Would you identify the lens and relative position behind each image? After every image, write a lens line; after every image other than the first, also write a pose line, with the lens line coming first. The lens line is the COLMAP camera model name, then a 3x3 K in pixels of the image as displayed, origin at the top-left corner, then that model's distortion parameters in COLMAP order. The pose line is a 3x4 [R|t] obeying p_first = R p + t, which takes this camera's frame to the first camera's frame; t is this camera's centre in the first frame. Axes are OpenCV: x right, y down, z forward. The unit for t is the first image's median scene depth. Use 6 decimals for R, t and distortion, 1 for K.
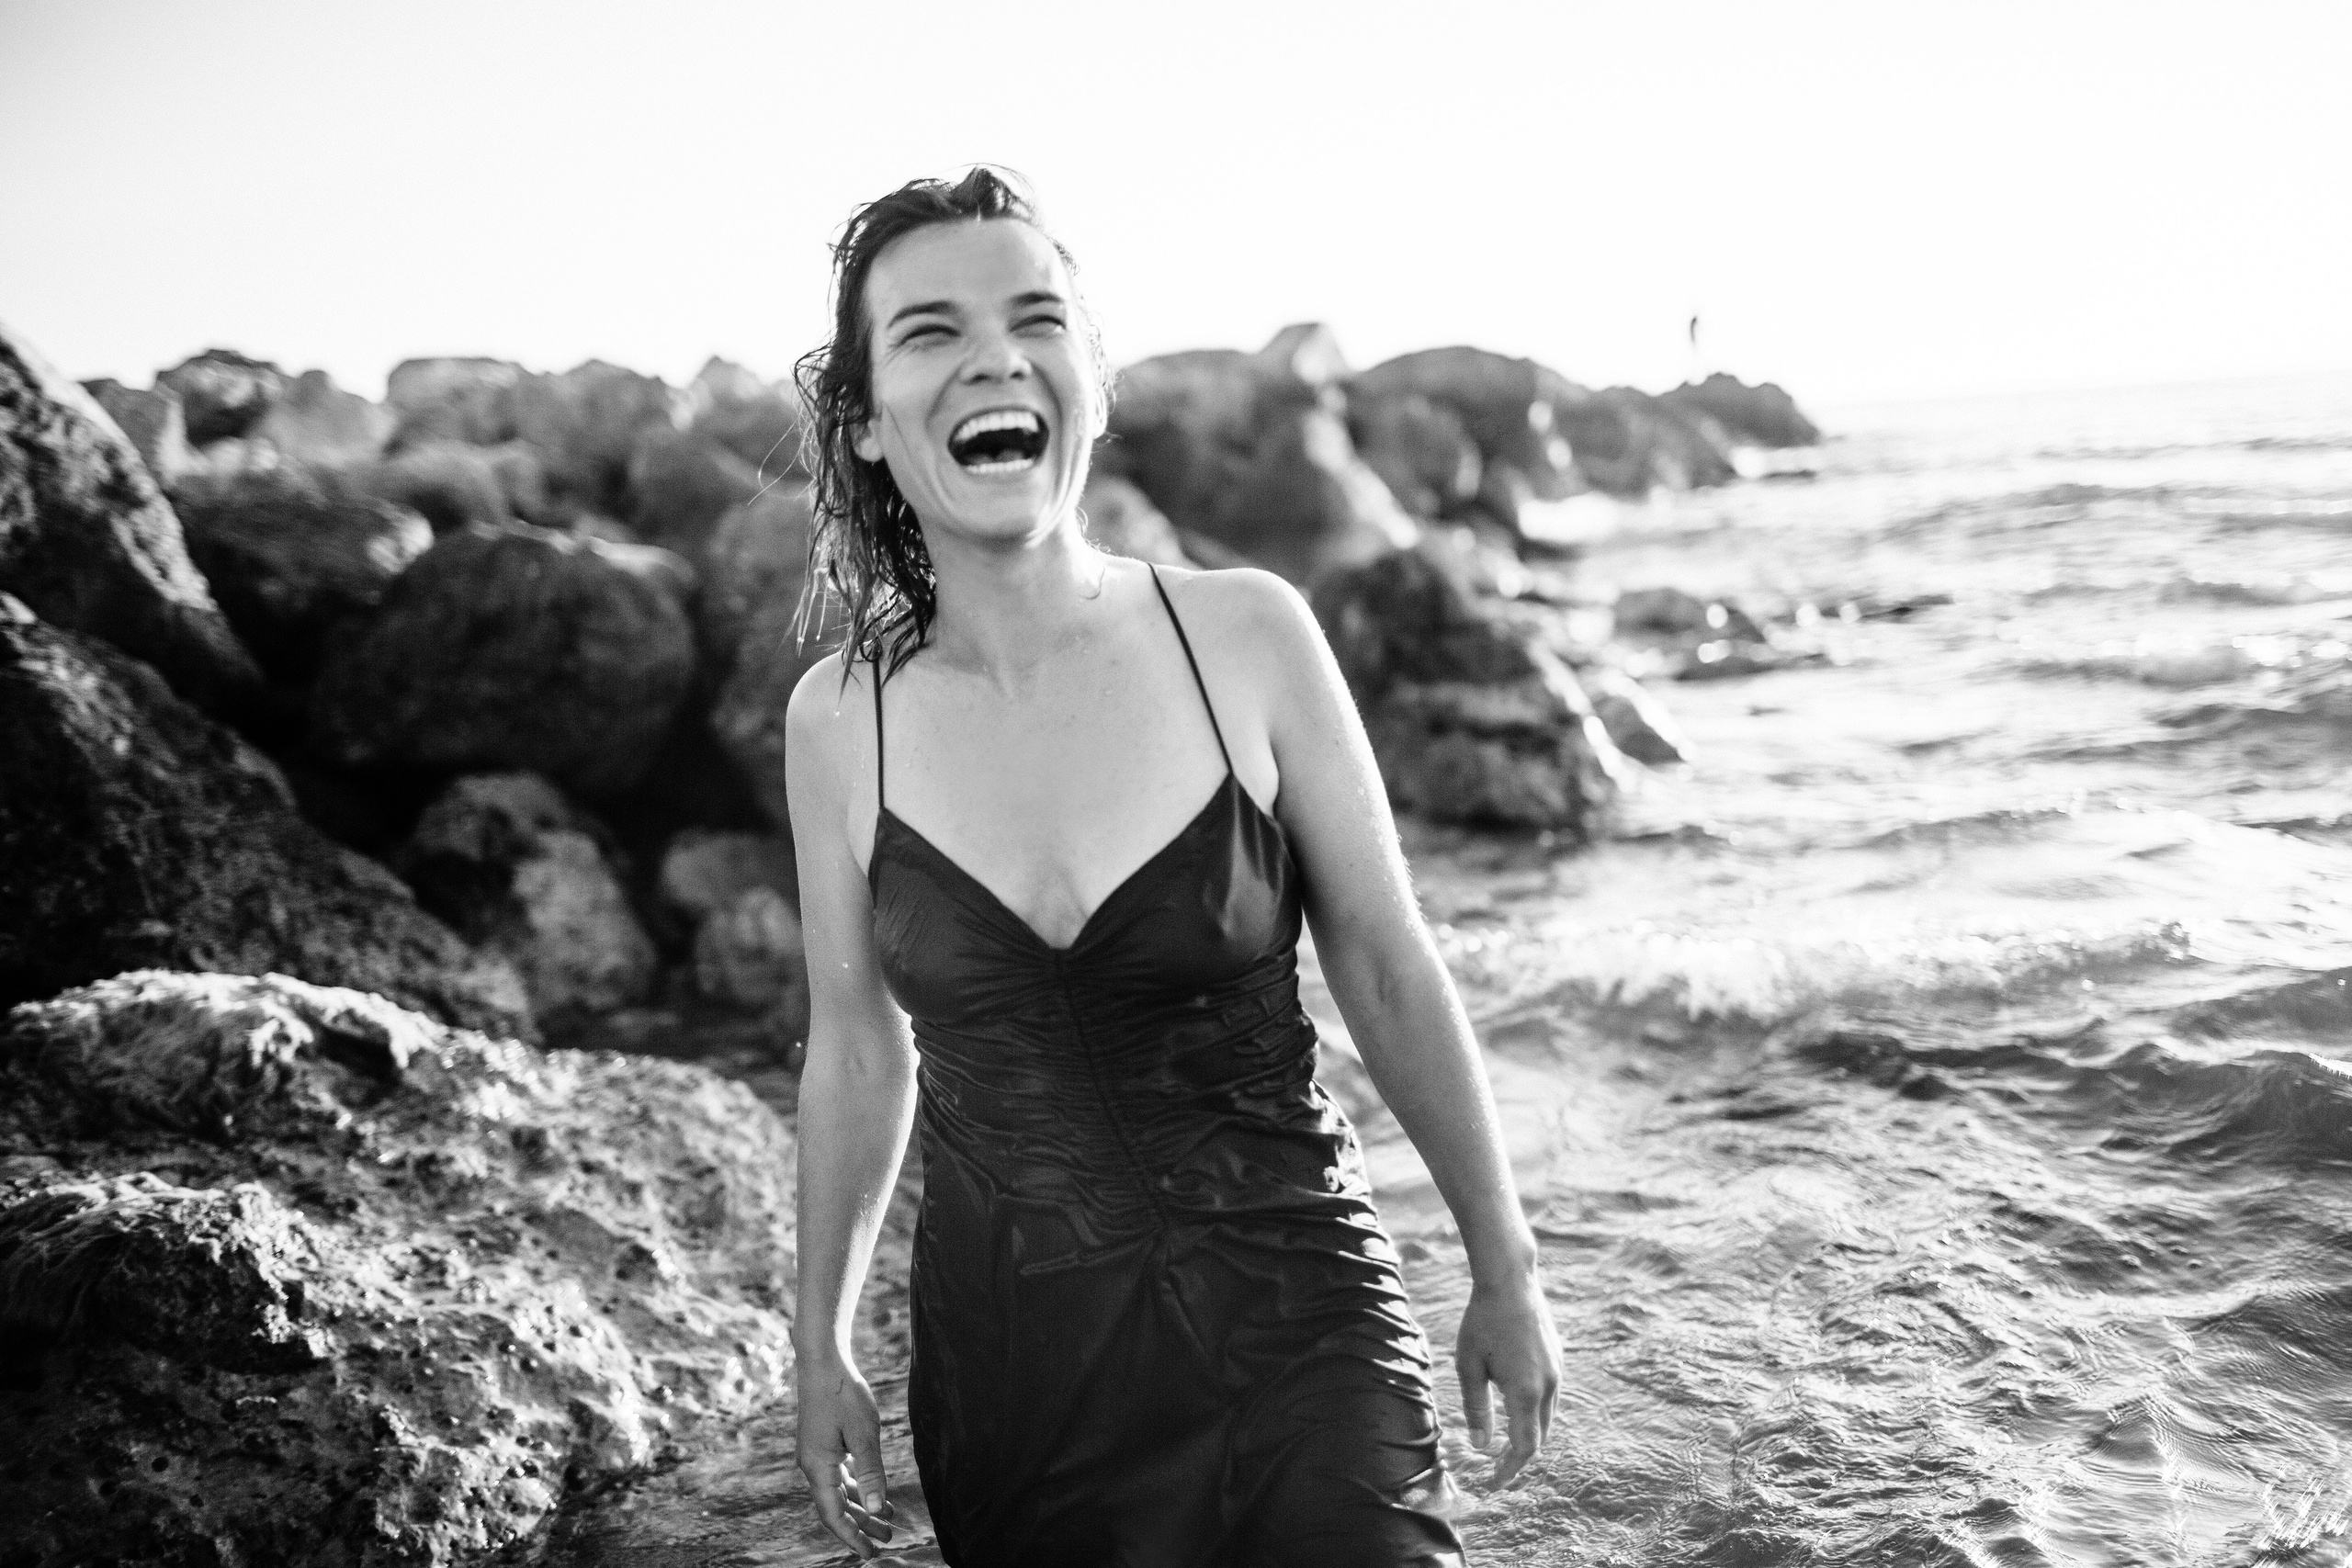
lens RADIAL K [[2254.9, 0, 1211.3], [0, 2254.9, 777.0], [0, 0, 1]] dist [-0.072395, 0.000000]
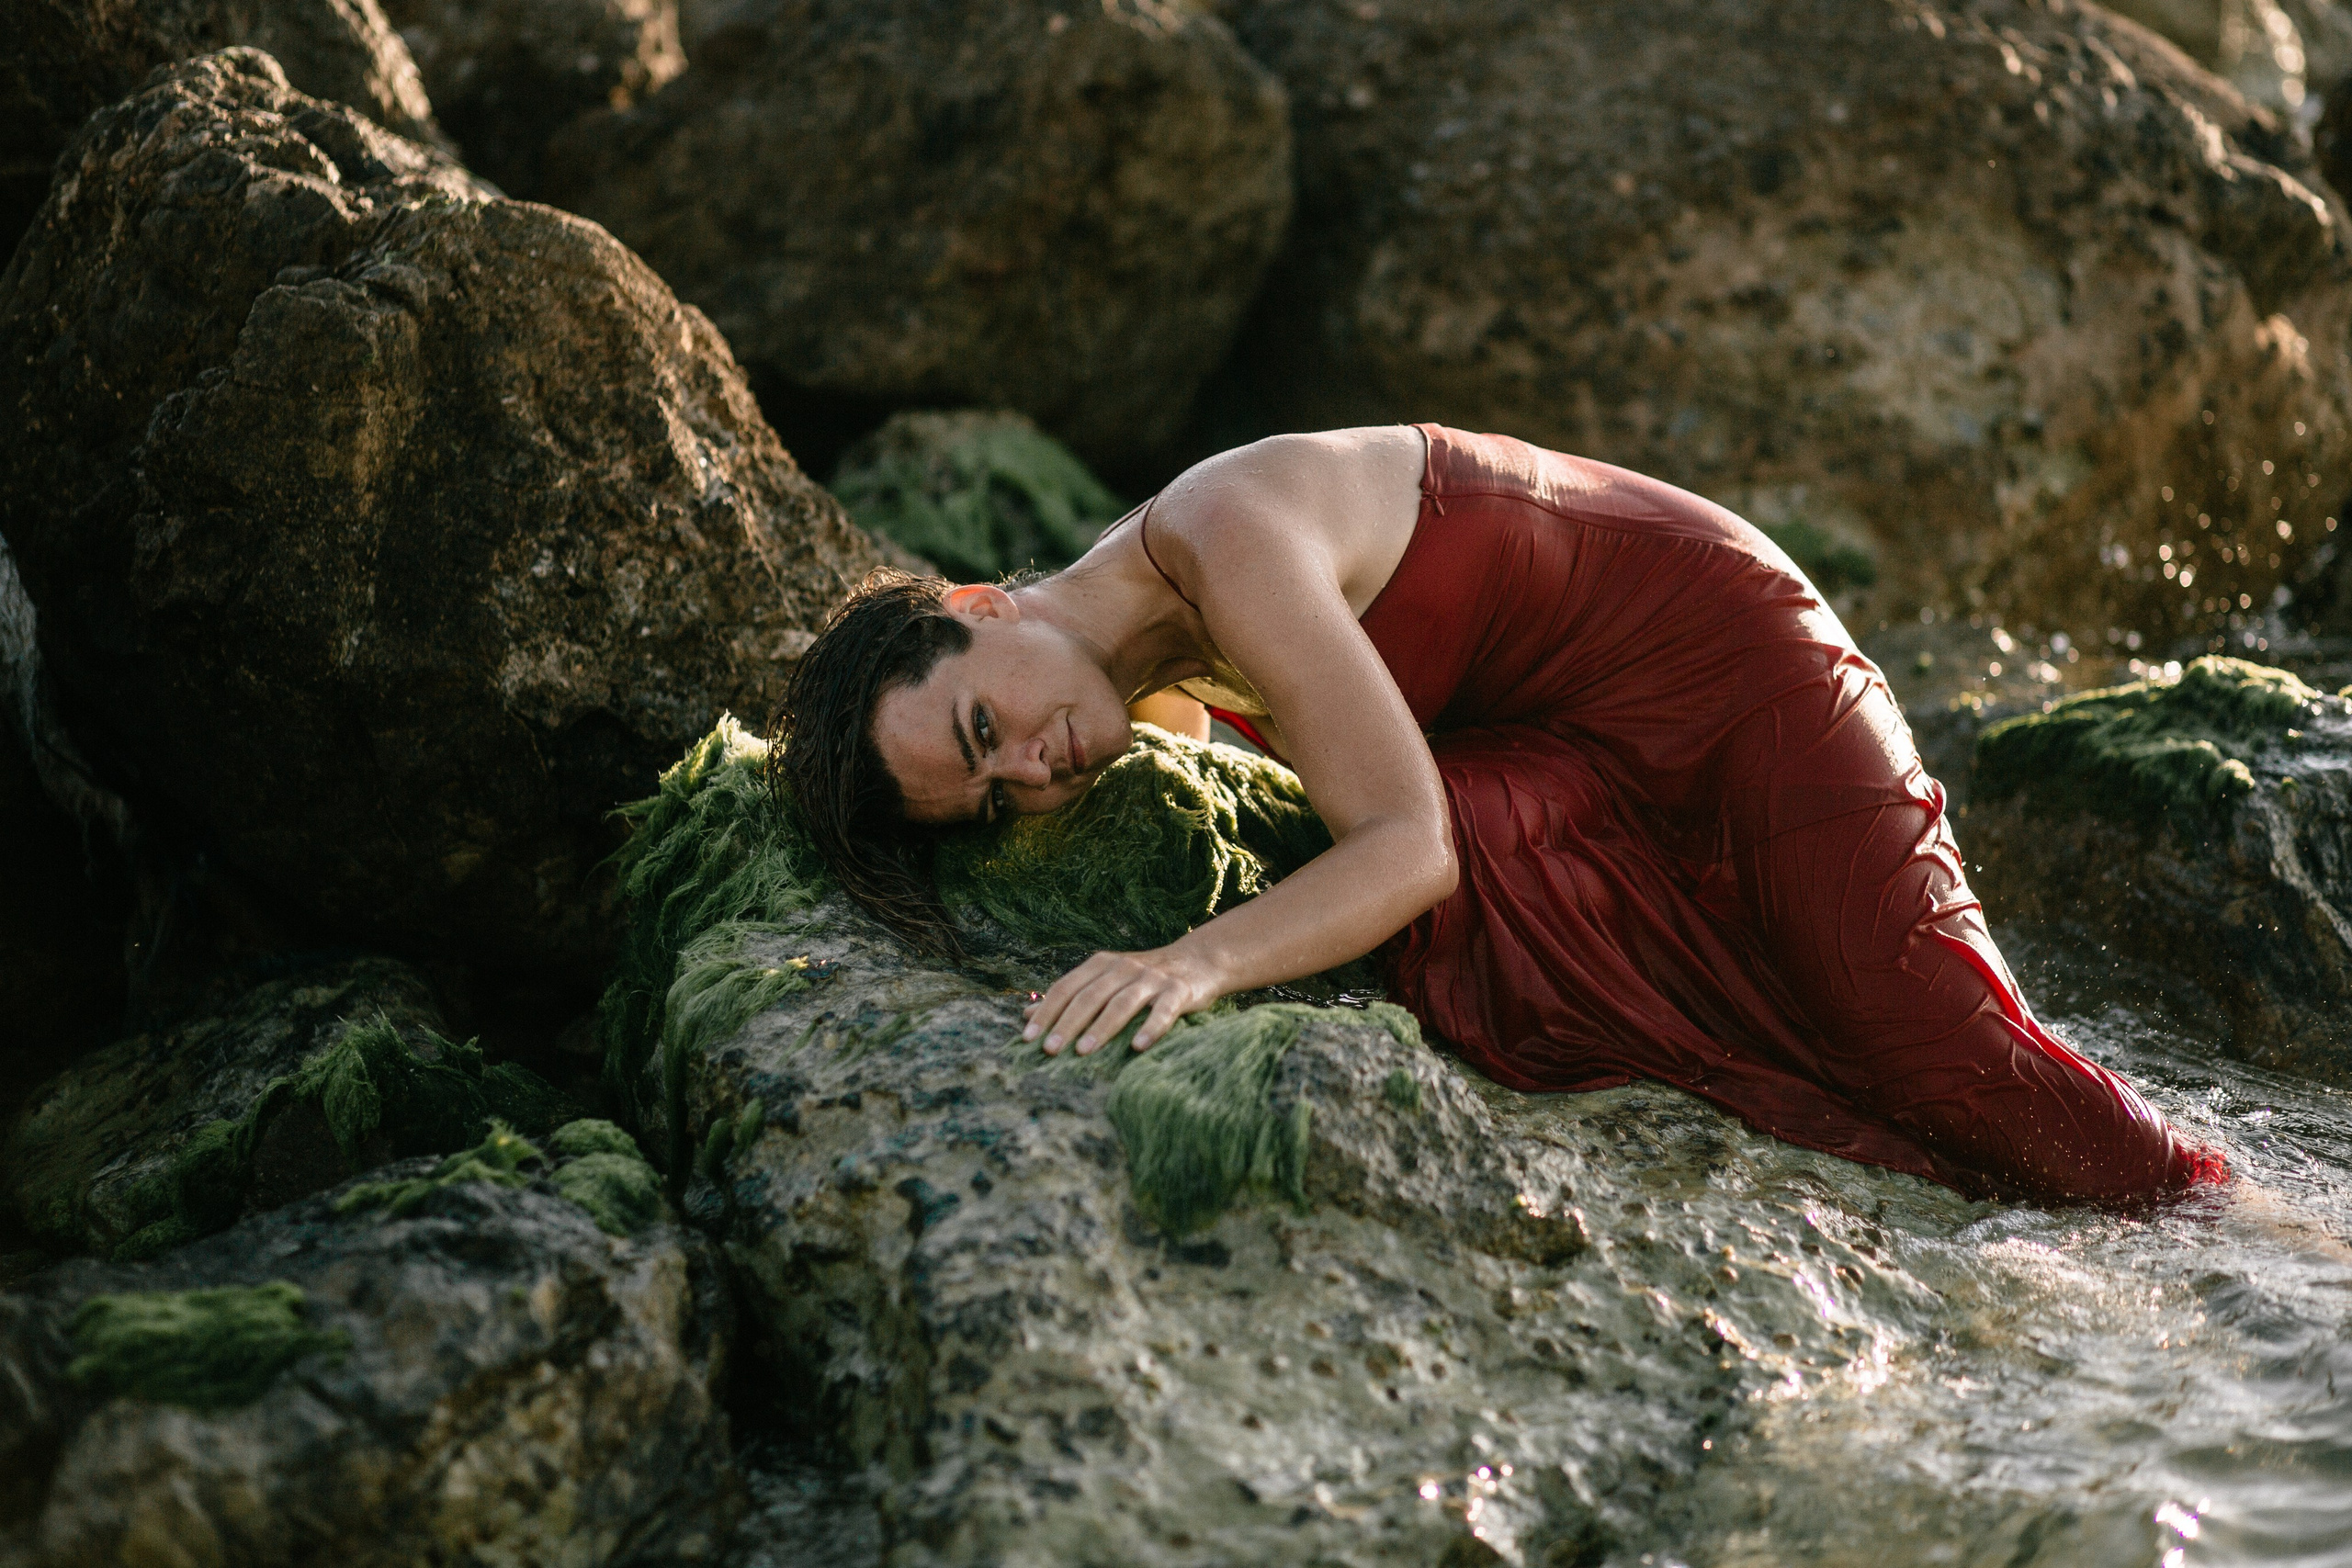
lens RADIAL K [[5705.9, 0, 1201.1], [0, 5705.9, 825.6], [0, 0, 1]] dist [-0.108947, 0.000000]
pose [[0.999518, 0.022214, -0.021688, -0.370430], [-0.021013, 0.998314, 0.054109, 0.035515], [0.022854, -0.053627, 0.998299, -0.541621]]
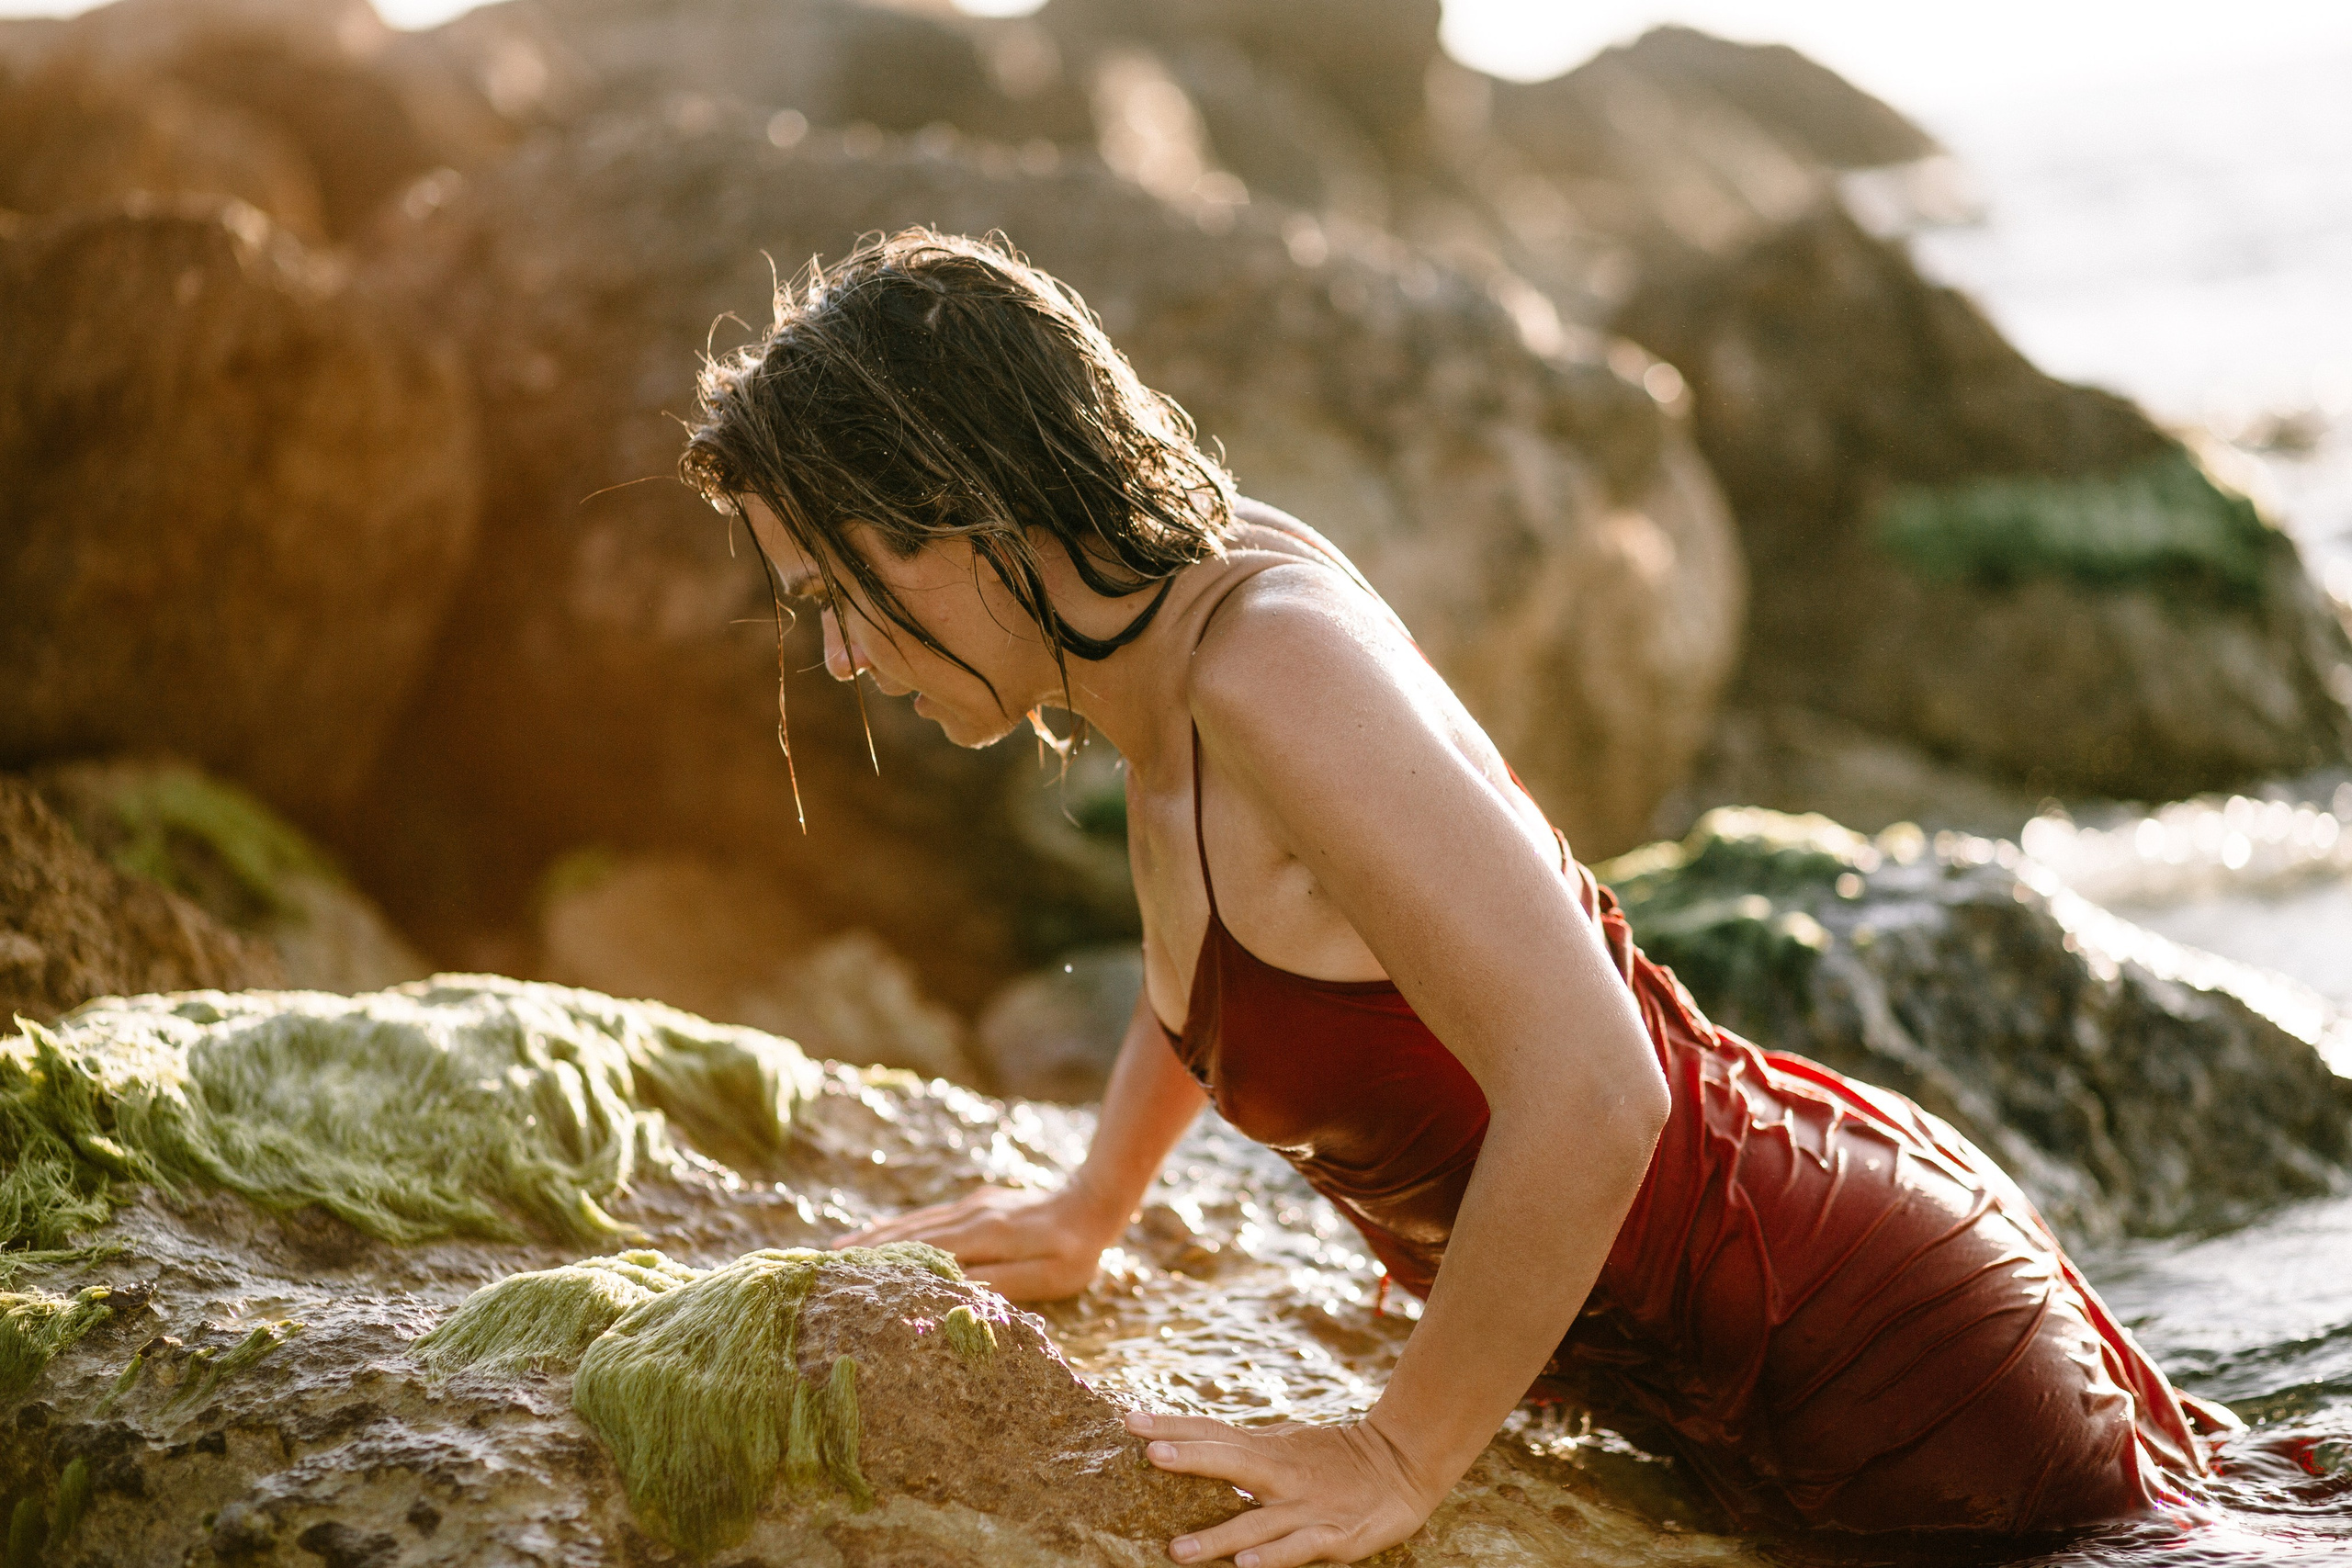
lens RADIAL K [[5705.9, 0, 1231.6], [0, 5705.9, 1061.1], [0, 0, 1]] dist [-0.108947, 0.000000]
pose [[0.983670, -0.085509, 0.158370, -0.456760], [0.087472, 0.996152, -0.005455, 0.129565], [-0.157294, 0.019219, 0.987365, -0.196395]]
